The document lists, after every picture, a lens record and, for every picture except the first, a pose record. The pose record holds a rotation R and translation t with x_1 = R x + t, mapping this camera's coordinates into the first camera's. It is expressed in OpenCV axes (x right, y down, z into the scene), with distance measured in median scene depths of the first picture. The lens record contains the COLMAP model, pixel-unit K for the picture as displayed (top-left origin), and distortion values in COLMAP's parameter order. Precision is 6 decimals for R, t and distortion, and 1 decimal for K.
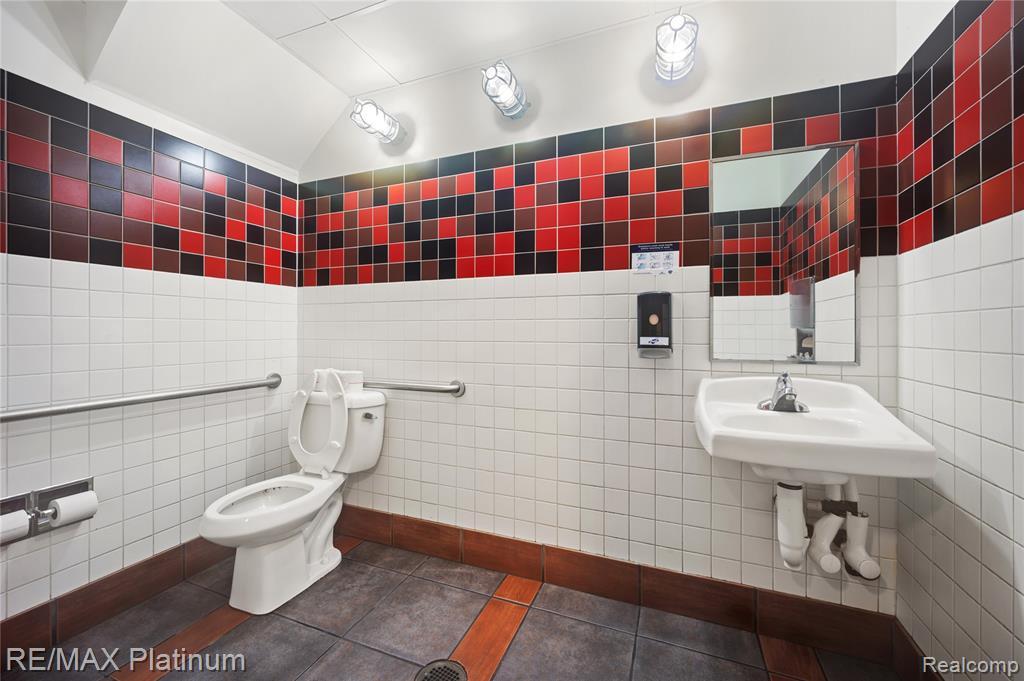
lens RADIAL K [[400.1, 0, 514.5], [0, 400.1, 331.9], [0, 0, 1]] dist [-0.000043, -0.000180]
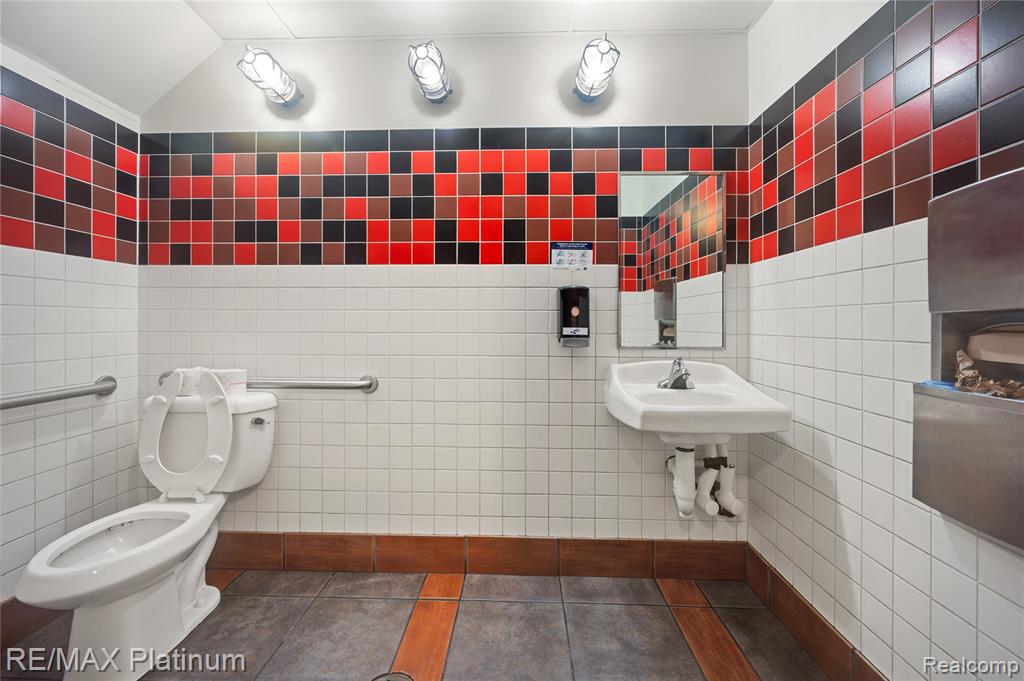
lens RADIAL K [[408.3, 0, 508.1], [0, 408.3, 323.8], [0, 0, 1]] dist [-0.000033, -0.000205]
pose [[0.942559, 0.000707, 0.334040, -0.175582], [-0.001354, 0.999998, 0.001704, 0.000920], [-0.334038, -0.002058, 0.942557, 0.007194]]
